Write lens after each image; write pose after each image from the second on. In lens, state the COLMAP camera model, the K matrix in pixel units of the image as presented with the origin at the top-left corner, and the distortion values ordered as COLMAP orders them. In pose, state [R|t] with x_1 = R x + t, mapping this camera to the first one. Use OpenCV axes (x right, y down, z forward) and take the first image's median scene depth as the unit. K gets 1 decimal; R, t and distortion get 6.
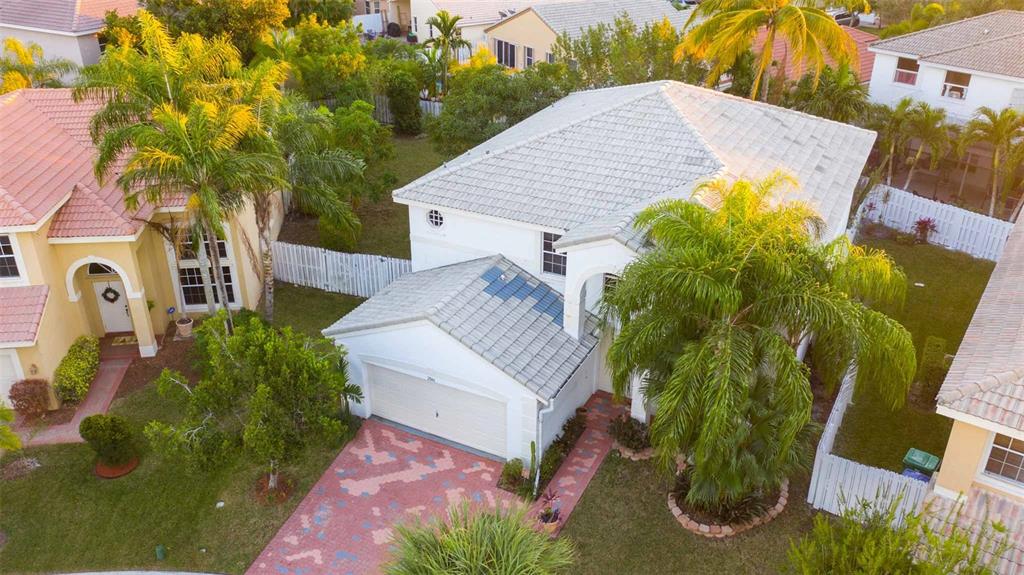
lens RADIAL K [[840.2, 0, 512.2], [0, 840.2, 295.1], [0, 0, 1]] dist [-0.000819, -0.000296]
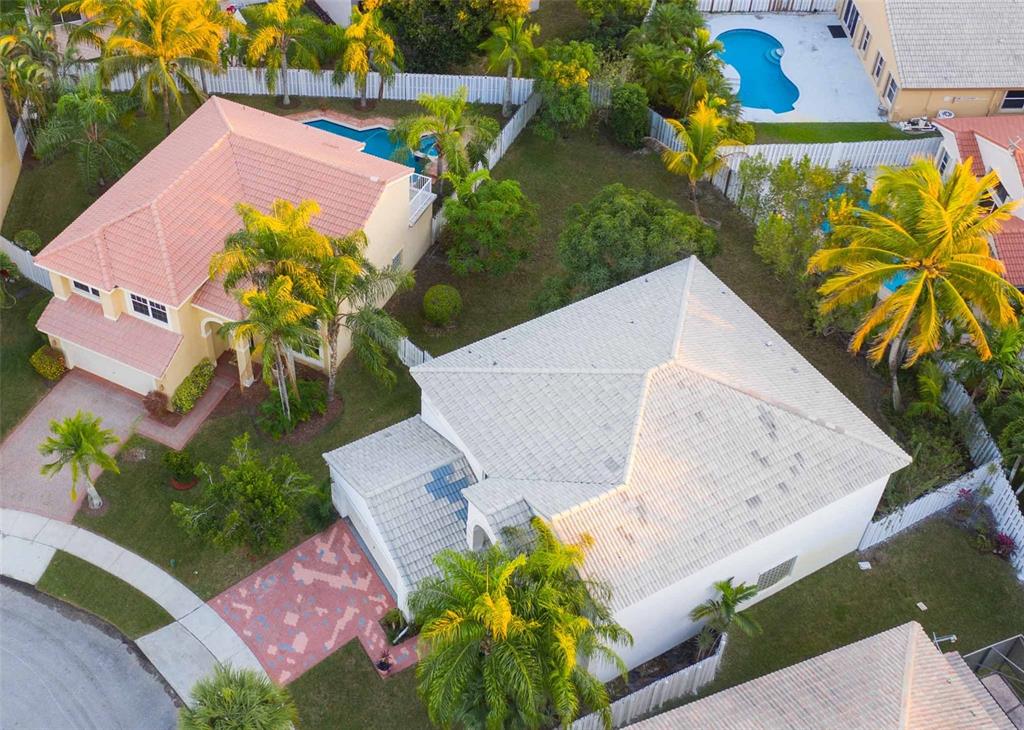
lens RADIAL K [[1241.7, 0, 416.5], [0, 1241.7, 302.3], [0, 0, 1]] dist [-0.002683, 0.036804]
pose [[0.826424, 0.389681, -0.406413, 0.616478], [-0.261866, 0.905005, 0.335251, -0.889279], [0.498447, -0.170634, 0.849962, -0.586053]]
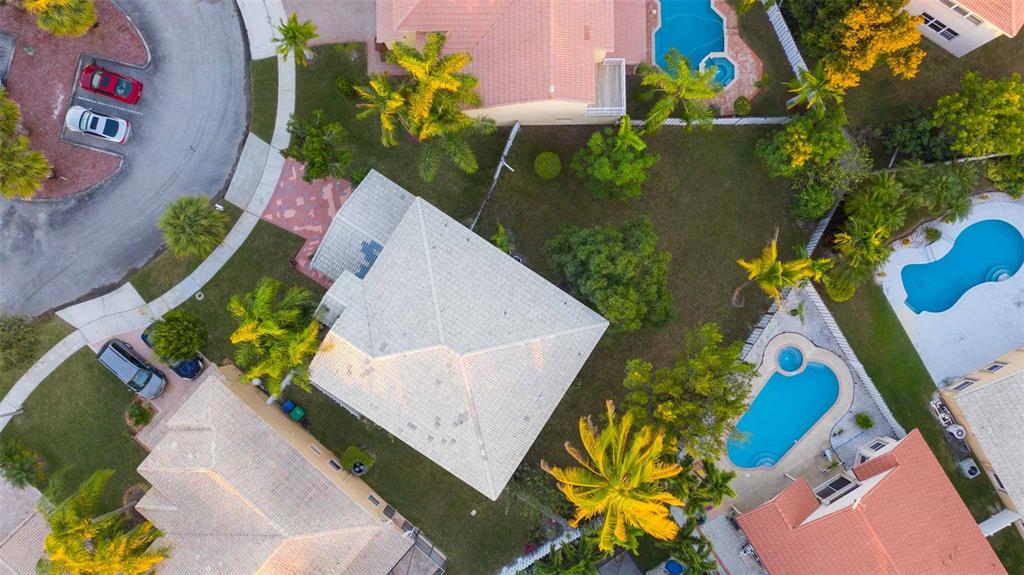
lens RADIAL K [[811.6, 0, 513.0], [0, 811.6, 283.3], [0, 0, 1]] dist [-0.001565, 0.010182]
pose [[-0.107505, 0.994043, -0.017947, 0.068914], [-0.456260, -0.033290, 0.889224, -2.020680], [0.883329, 0.103784, 0.457121, 0.384442]]
